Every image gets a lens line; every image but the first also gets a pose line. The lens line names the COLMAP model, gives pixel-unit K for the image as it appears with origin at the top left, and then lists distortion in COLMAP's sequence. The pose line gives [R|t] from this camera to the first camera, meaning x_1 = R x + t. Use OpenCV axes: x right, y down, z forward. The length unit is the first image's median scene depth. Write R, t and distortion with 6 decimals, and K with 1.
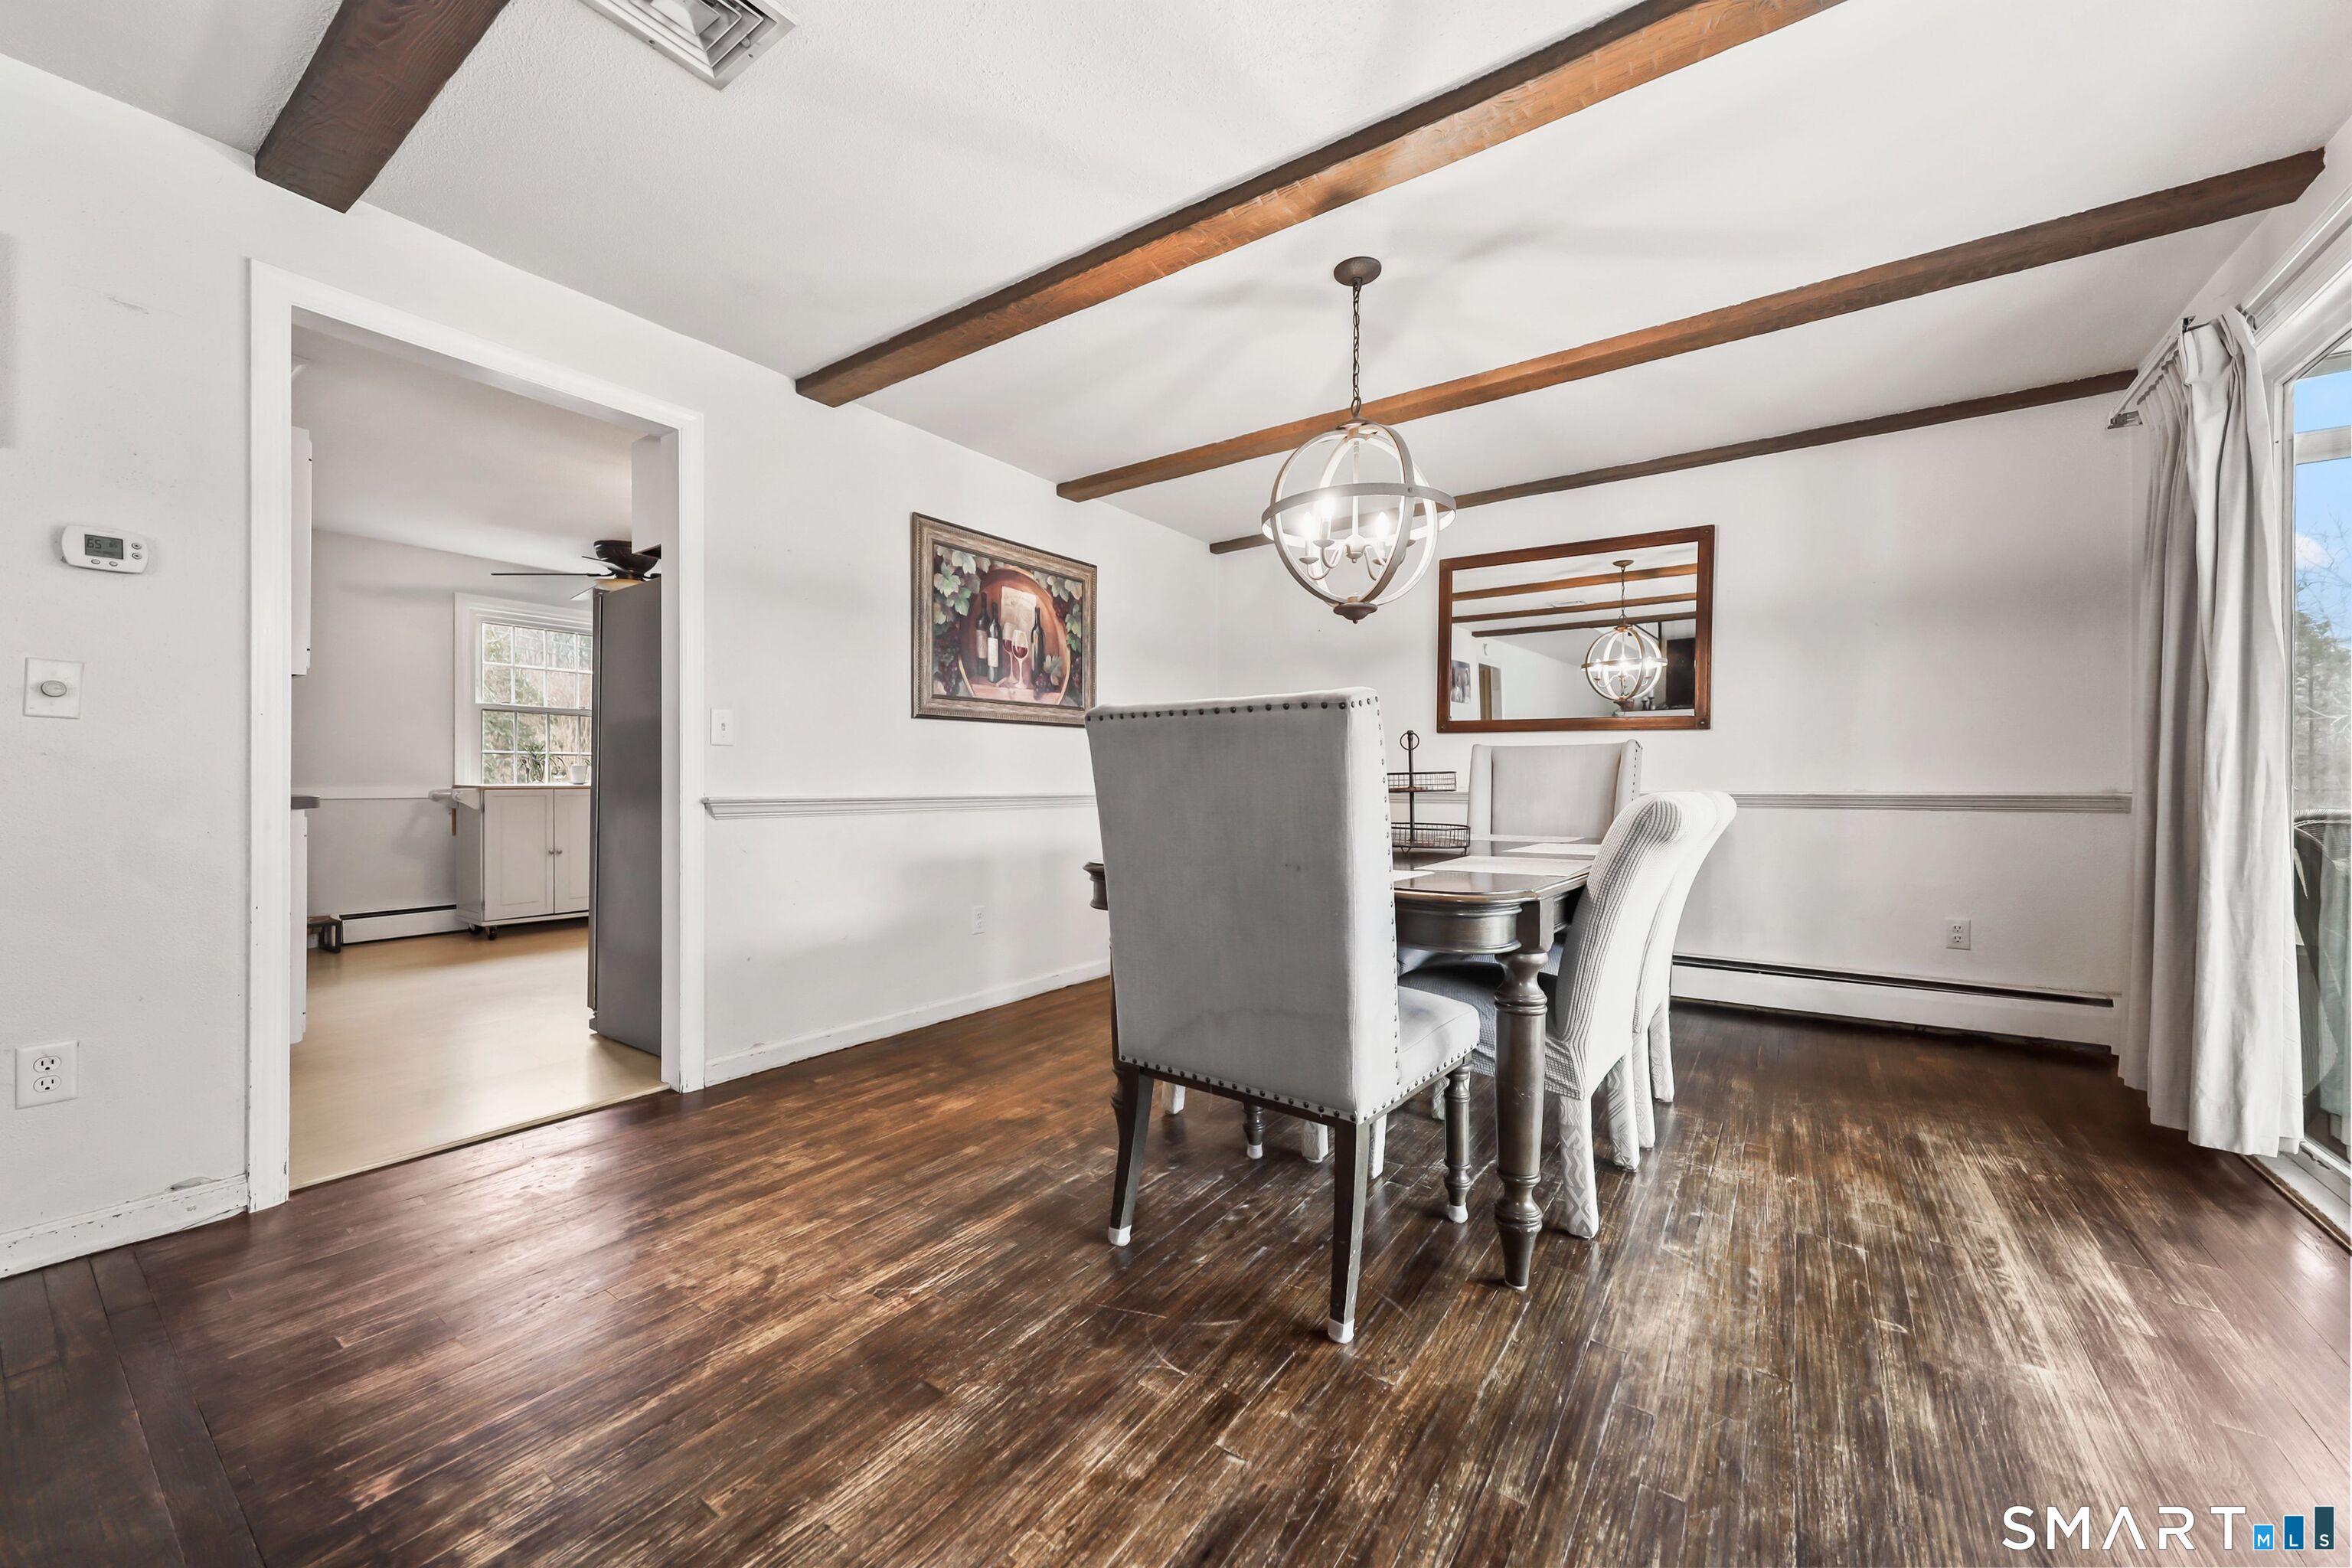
lens RADIAL K [[897.5, 0, 1166.8], [0, 897.5, 781.0], [0, 0, 1]] dist [0.002560, -0.000537]
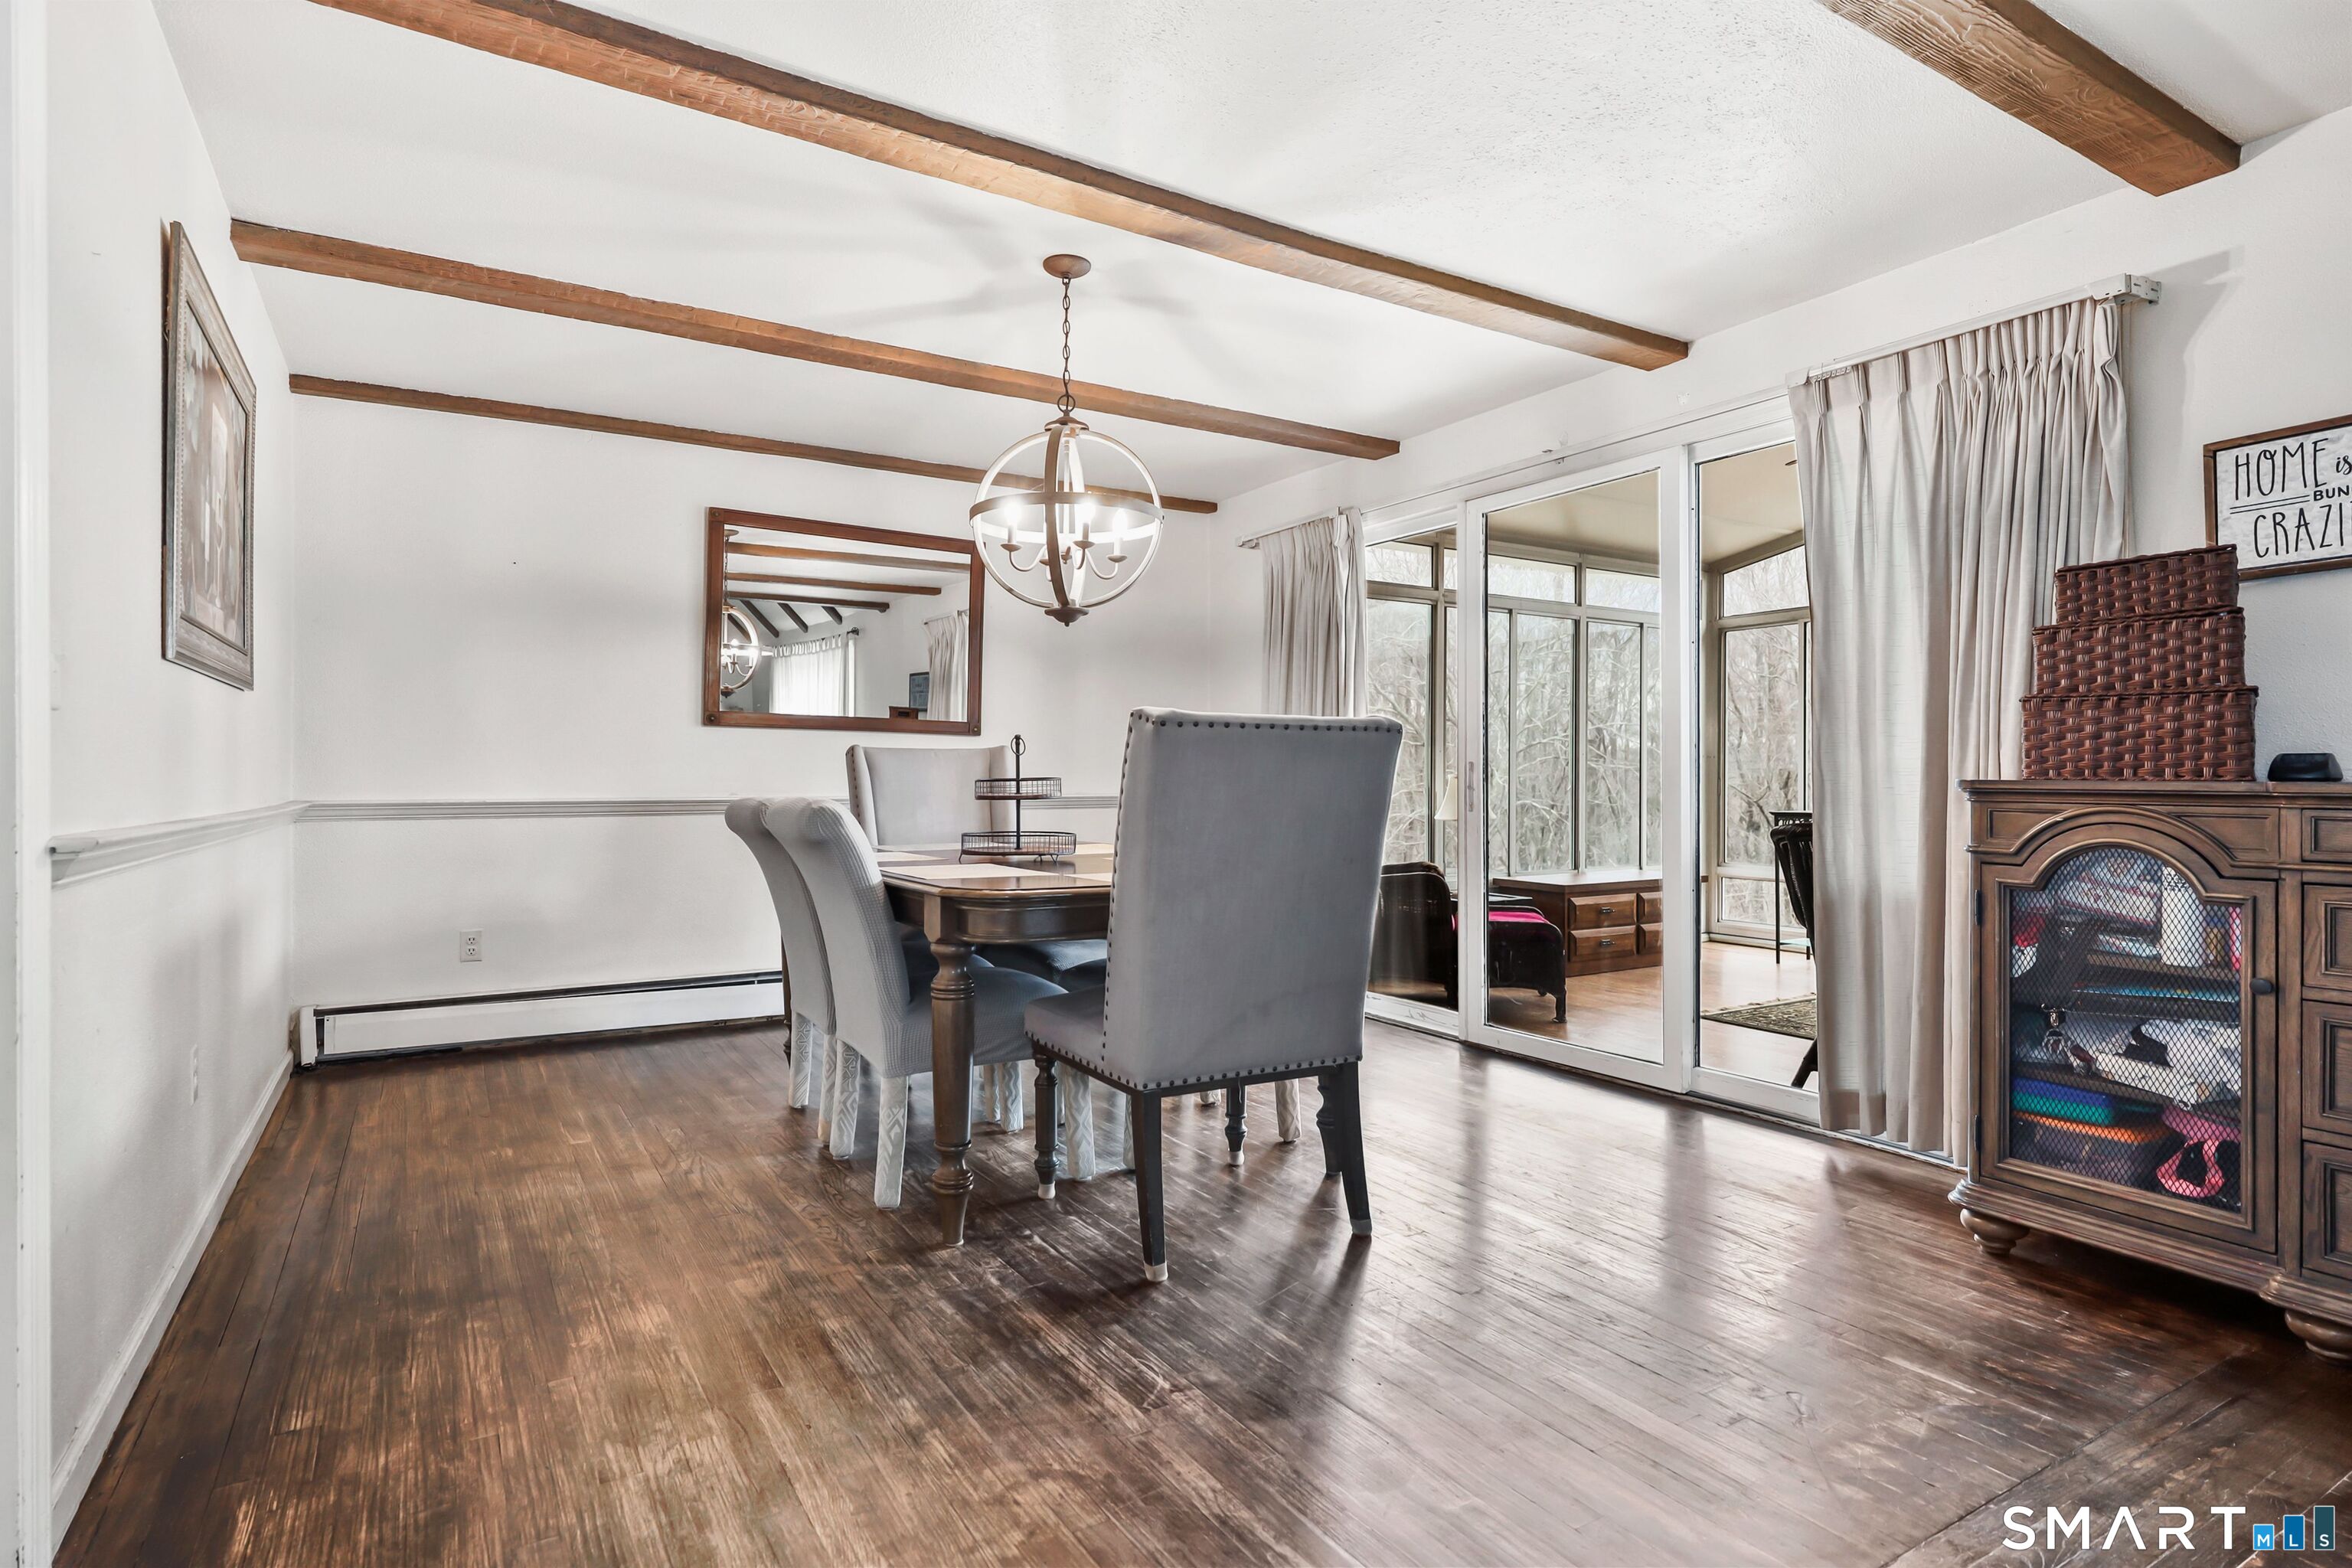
lens RADIAL K [[1199.5, 0, 1178.1], [0, 1199.5, 785.5], [0, 0, 1]] dist [0.005801, 0.000347]
pose [[0.385649, -0.004531, 0.922634, -1.013956], [0.001563, 0.999990, 0.004258, -0.009112], [-0.922644, -0.000200, 0.385652, 0.414426]]
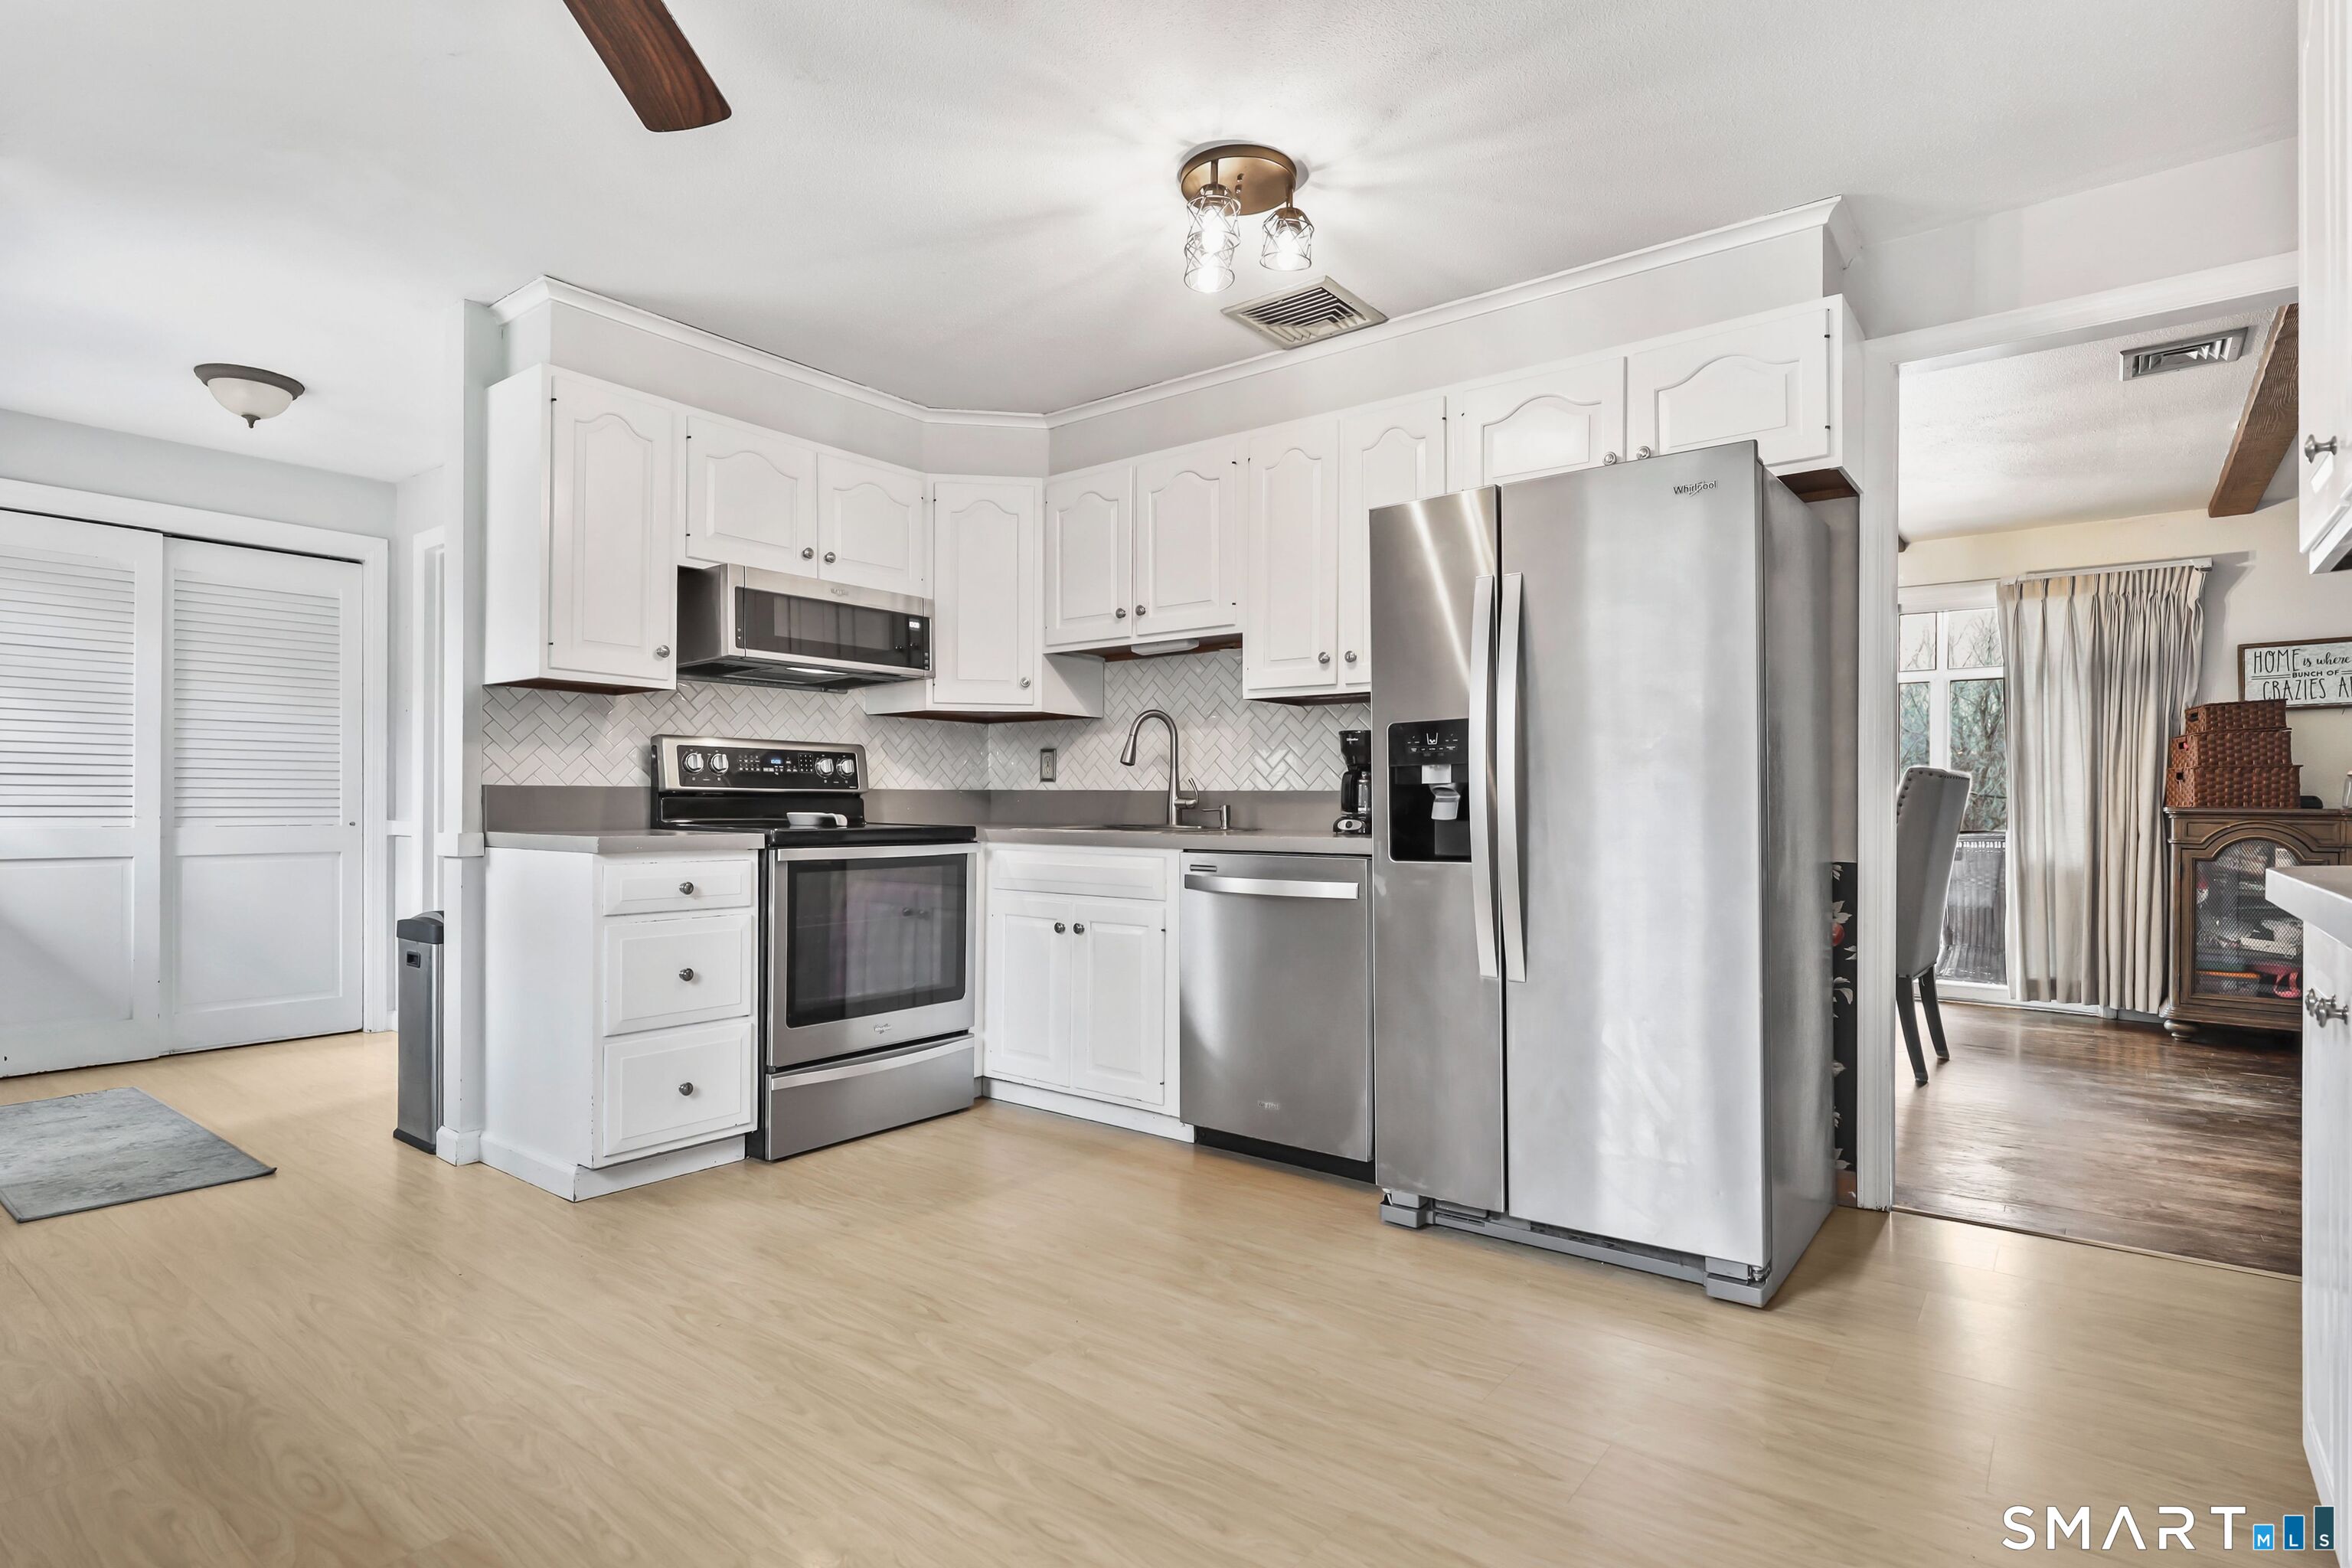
lens RADIAL K [[1199.5, 0, 1139.3], [0, 1199.5, 812.5], [0, 0, 1]] dist [0.005801, 0.000347]
pose [[0.052928, -0.009730, 0.998551, -2.148803], [-0.001467, 0.999951, 0.009822, -0.019388], [-0.998597, -0.001985, 0.052911, 2.124989]]
